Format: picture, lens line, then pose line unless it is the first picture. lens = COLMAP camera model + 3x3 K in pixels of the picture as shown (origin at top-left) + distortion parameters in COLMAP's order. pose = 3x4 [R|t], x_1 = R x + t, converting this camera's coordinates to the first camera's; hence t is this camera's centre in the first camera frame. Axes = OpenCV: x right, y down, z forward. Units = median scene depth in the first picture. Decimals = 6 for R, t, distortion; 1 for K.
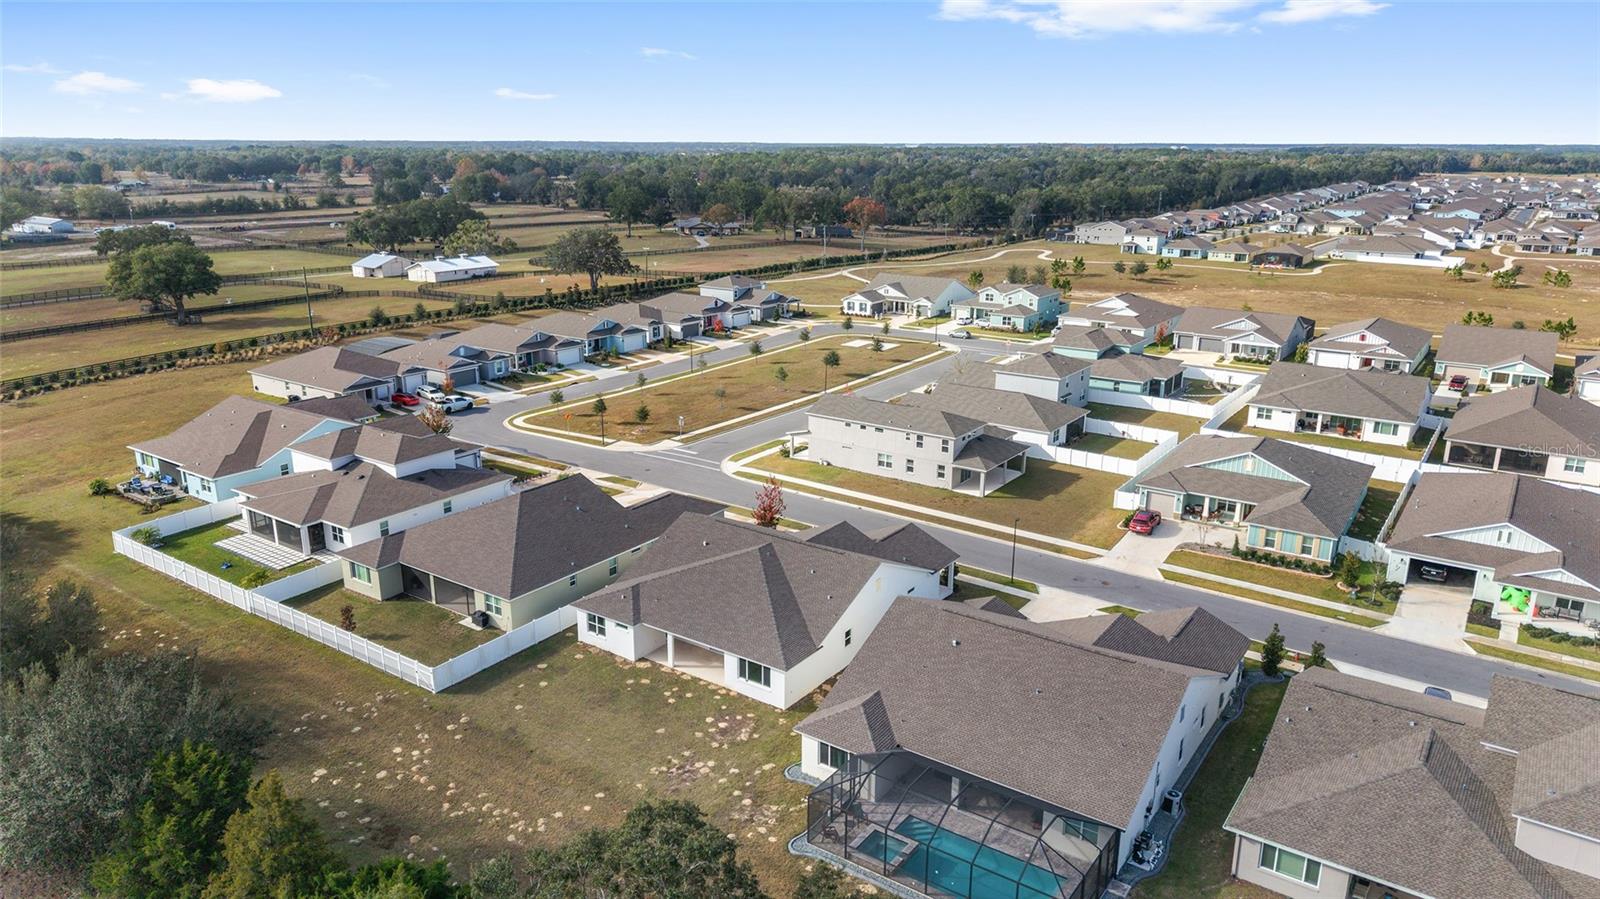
lens RADIAL K [[1066.2, 0, 800.0], [0, 1066.2, 449.5], [0, 0, 1]] dist [0.065220, -0.094281]
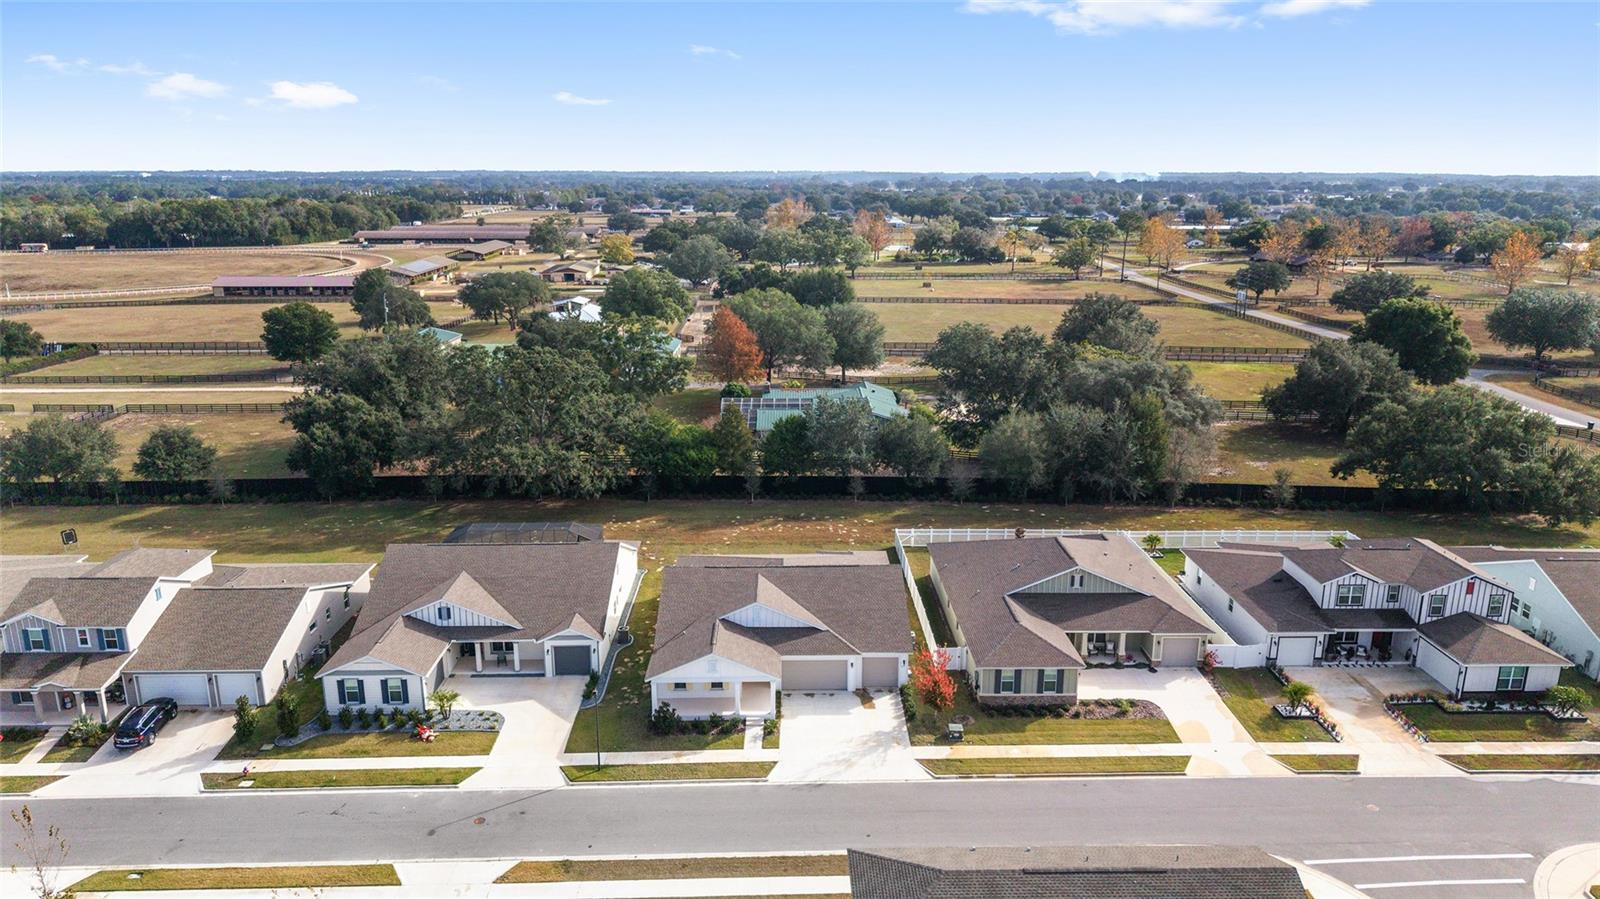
lens RADIAL K [[1068.4, 0, 800.0], [0, 1068.4, 449.5], [0, 0, 1]] dist [0.046779, -0.053258]
pose [[-0.805199, 0.145014, -0.575001, 0.394254], [-0.168983, 0.873327, 0.456885, -0.356814], [0.568419, 0.465049, -0.678697, 1.205522]]
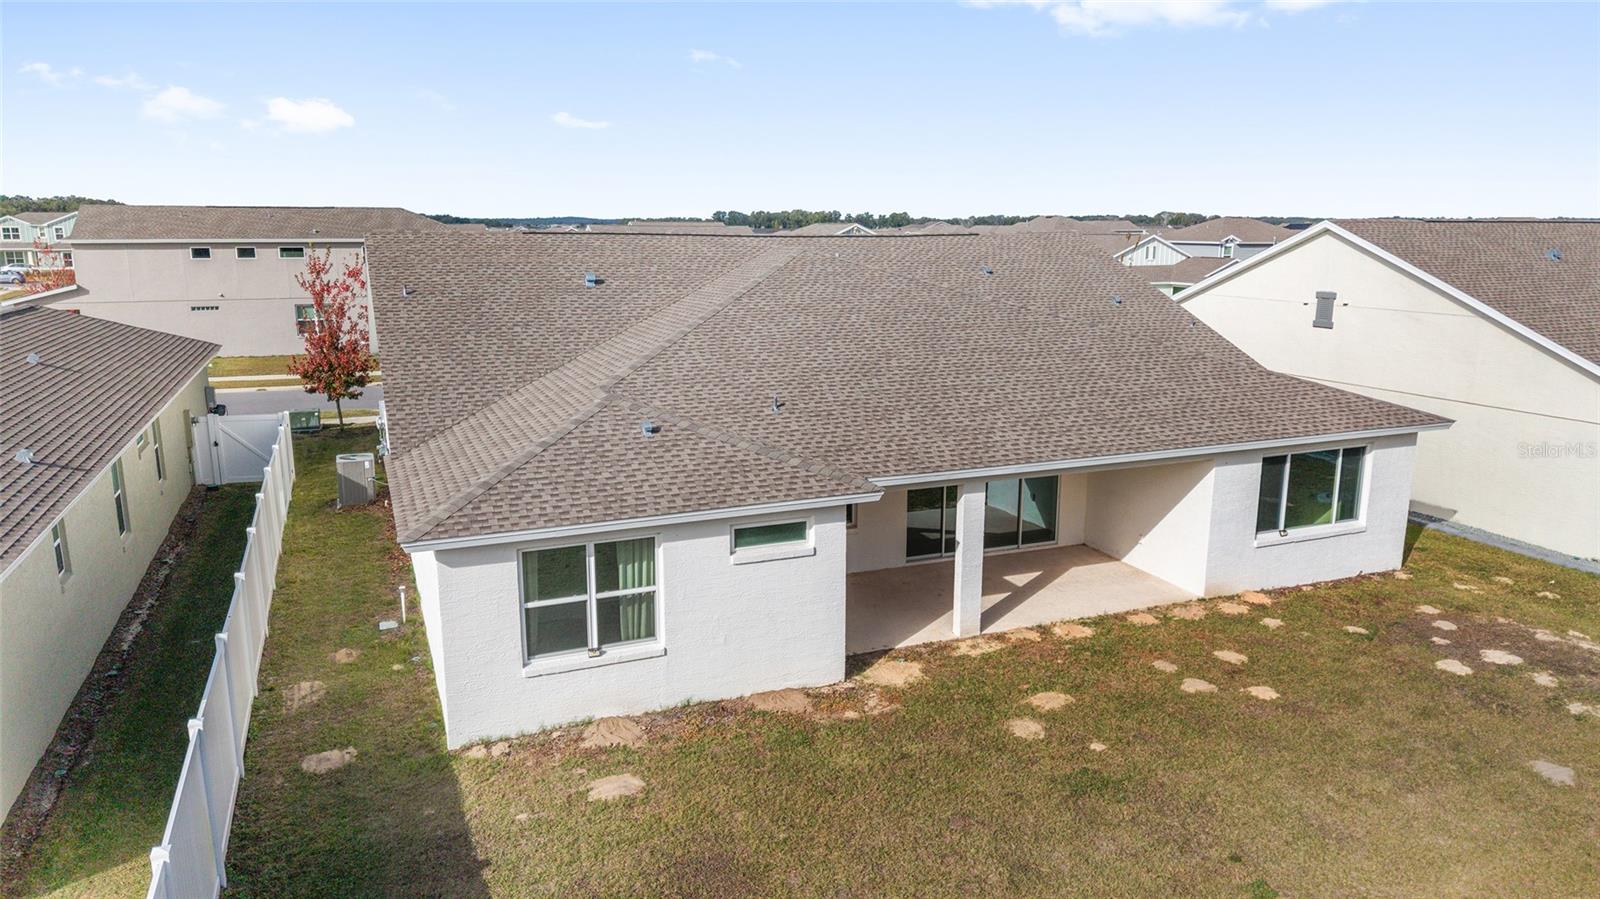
lens RADIAL K [[1068.4, 0, 800.0], [0, 1068.4, 449.5], [0, 0, 1]] dist [0.046779, -0.053258]
pose [[0.533541, -0.175748, 0.827313, -0.219317], [0.234100, 0.970643, 0.055223, 0.094518], [-0.812731, 0.164210, 0.559021, 0.594788]]
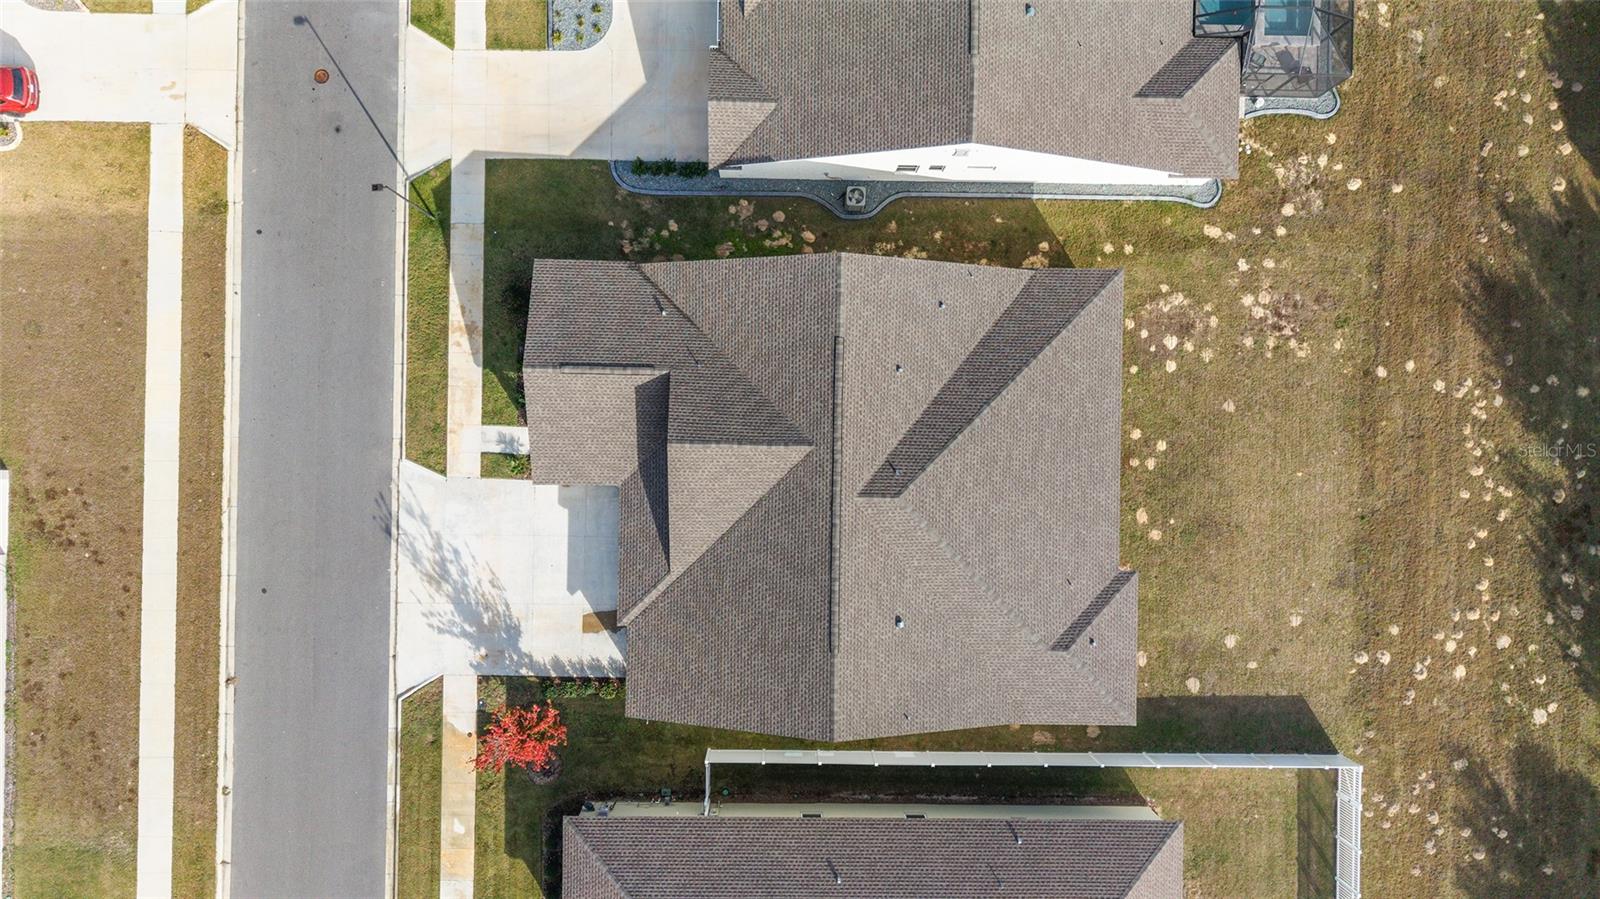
lens RADIAL K [[1068.4, 0, 800.0], [0, 1068.4, 449.5], [0, 0, 1]] dist [0.046779, -0.053258]
pose [[-0.563903, -0.825665, -0.017055, 0.011520], [0.206343, -0.160863, 0.965166, -0.293707], [-0.799647, 0.540741, 0.261081, 0.633973]]
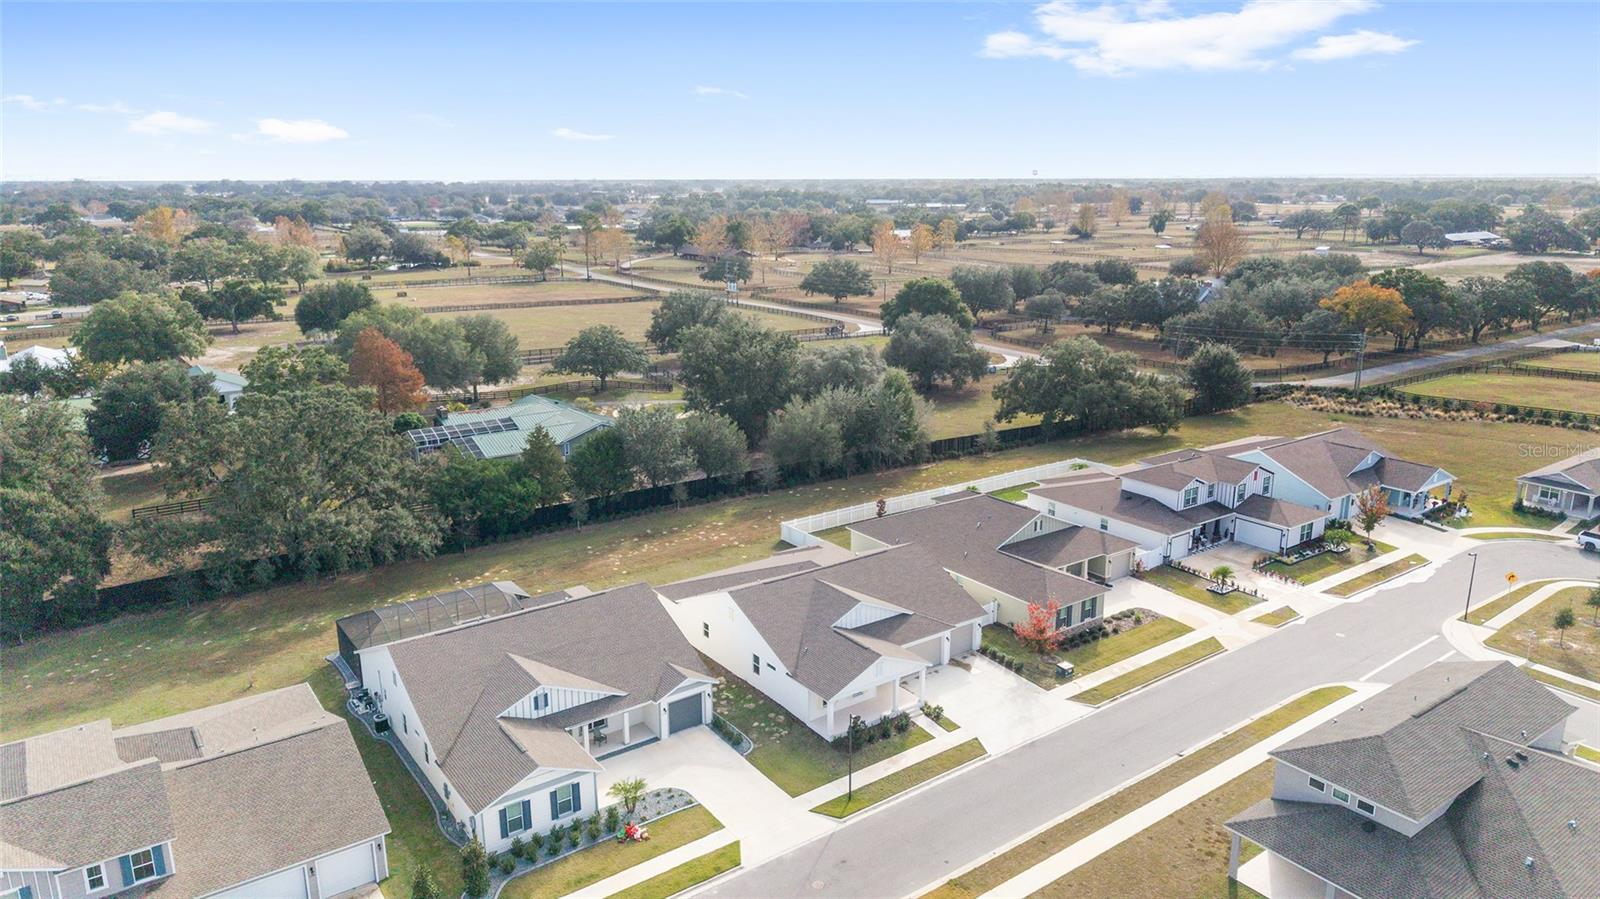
lens RADIAL K [[1068.4, 0, 800.0], [0, 1068.4, 449.5], [0, 0, 1]] dist [0.046779, -0.053258]
pose [[-0.322712, 0.234549, -0.916975, 0.659832], [-0.262079, 0.908786, 0.324688, -0.253819], [0.909490, 0.345101, -0.231806, 0.855622]]
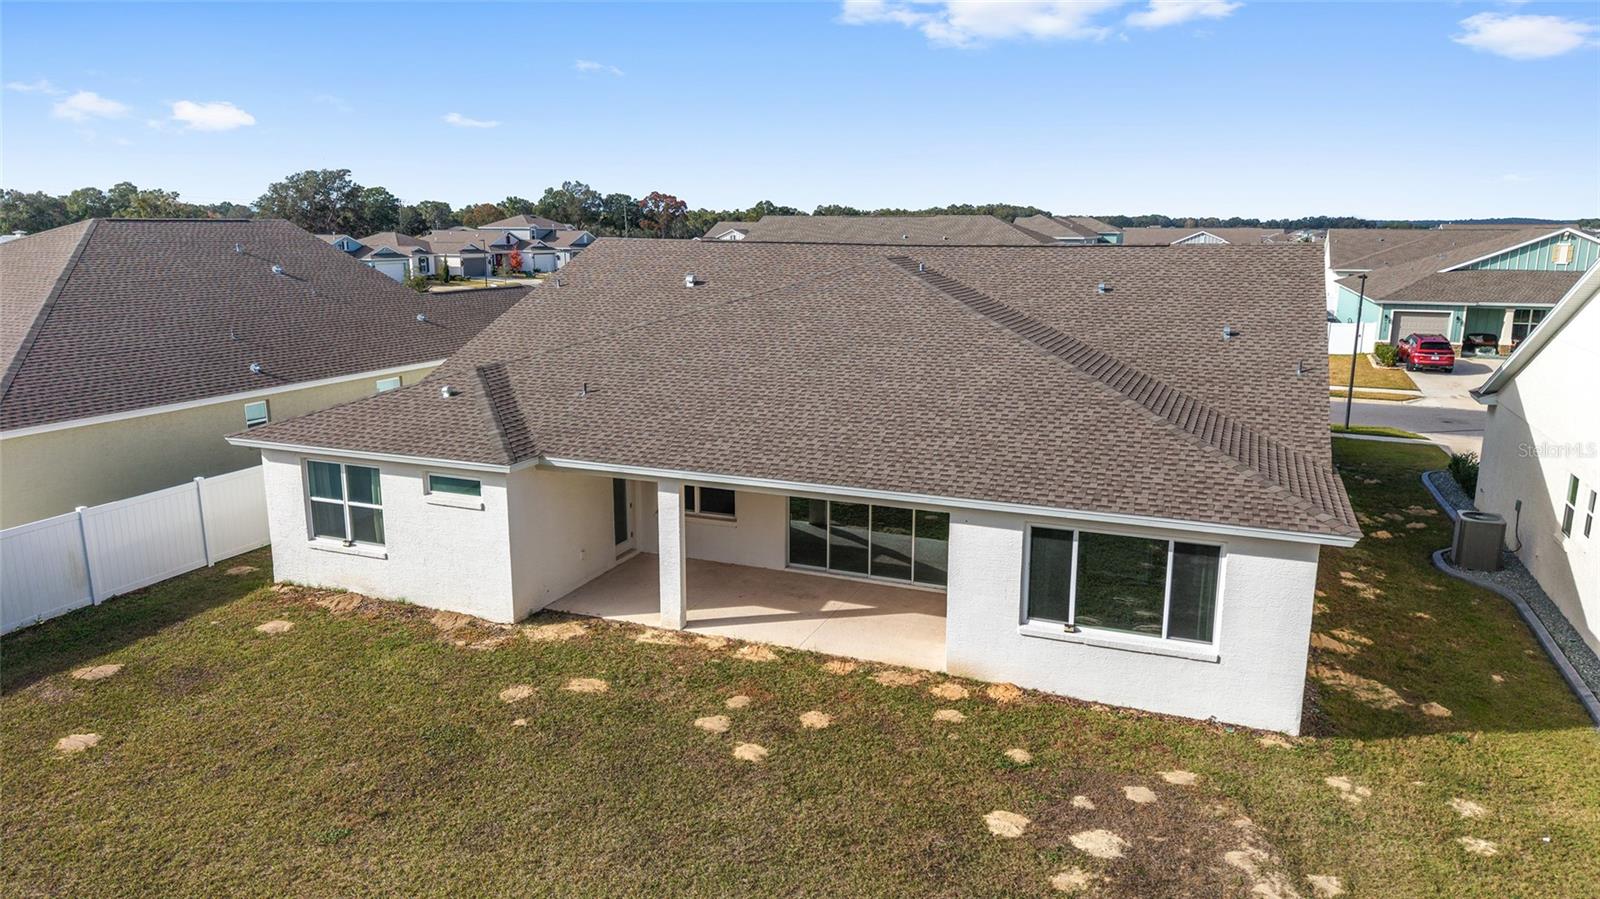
lens RADIAL K [[1068.4, 0, 800.0], [0, 1068.4, 449.5], [0, 0, 1]] dist [0.046779, -0.053258]
pose [[0.974870, -0.045253, 0.218131, -0.096165], [0.061090, 0.995920, -0.066413, 0.120221], [-0.214235, 0.078070, 0.973657, 0.499538]]
